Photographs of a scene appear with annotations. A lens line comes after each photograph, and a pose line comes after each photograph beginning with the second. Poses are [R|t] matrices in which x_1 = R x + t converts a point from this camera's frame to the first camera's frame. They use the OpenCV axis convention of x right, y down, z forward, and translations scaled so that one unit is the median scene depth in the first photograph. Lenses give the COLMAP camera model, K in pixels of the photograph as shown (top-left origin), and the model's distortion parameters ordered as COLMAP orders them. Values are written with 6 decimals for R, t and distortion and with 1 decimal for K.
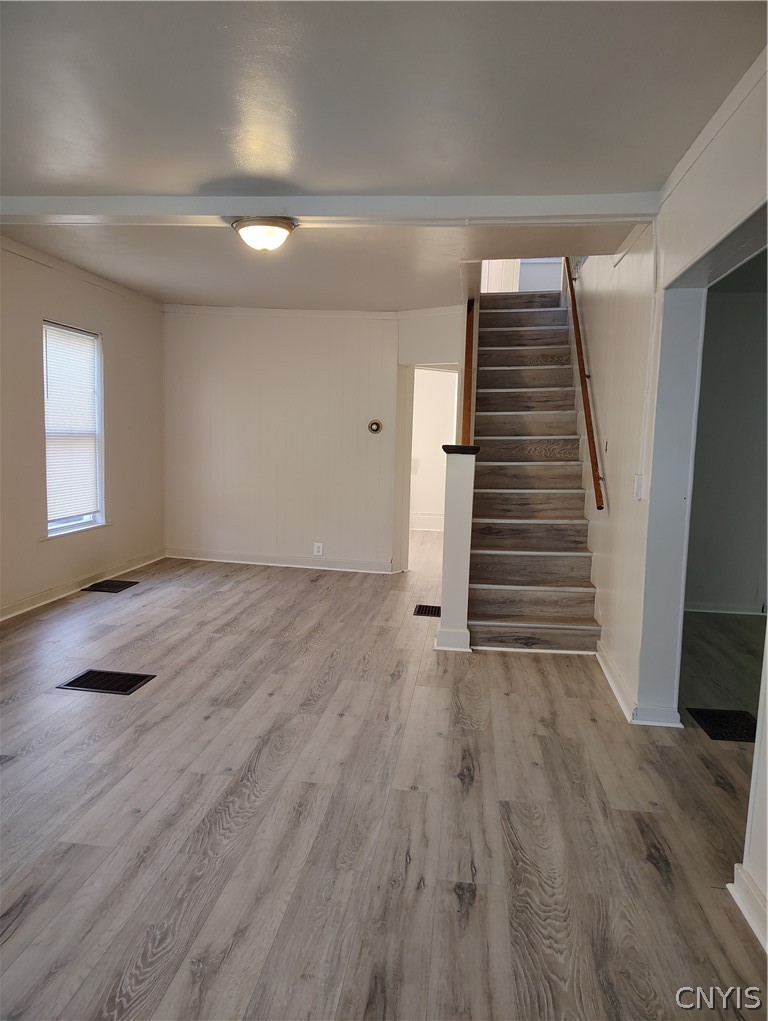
lens RADIAL K [[685.0, 0, 380.5], [0, 685.0, 505.4], [0, 0, 1]] dist [0.079831, -0.060887]
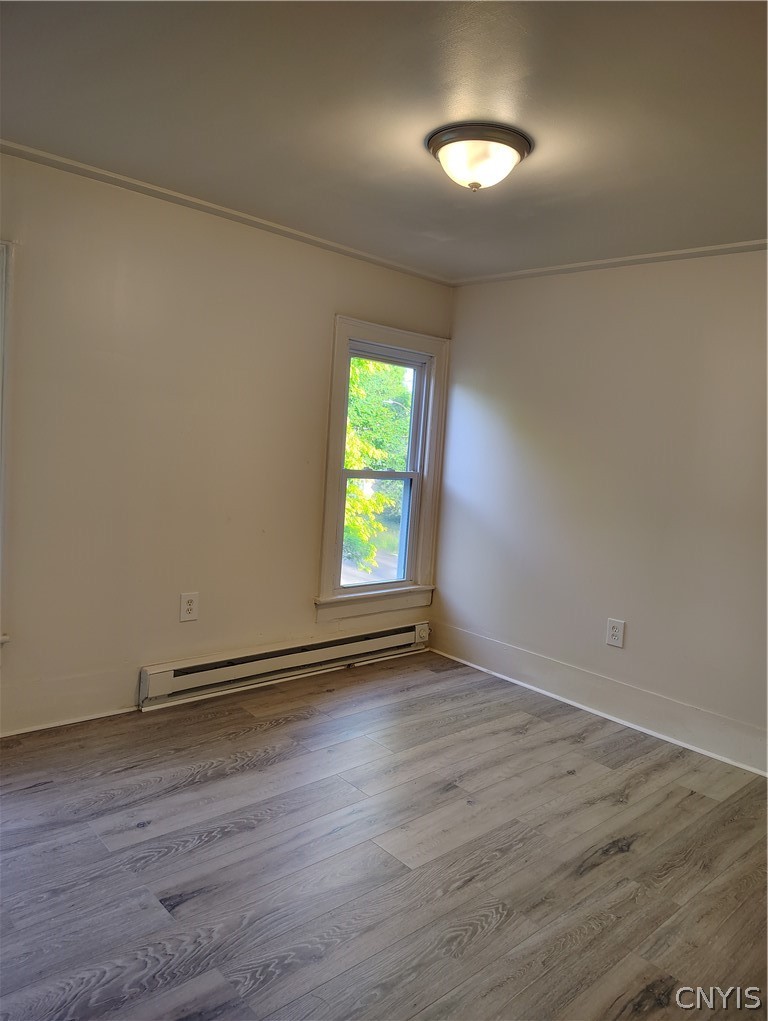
lens RADIAL K [[695.8, 0, 388.2], [0, 695.8, 503.8], [0, 0, 1]] dist [0.091162, -0.093483]
pose [[-0.754525, -0.123284, 0.644588, -0.859273], [-0.019549, 0.985983, 0.165697, -0.187953], [-0.655980, 0.112421, -0.746359, 1.825575]]
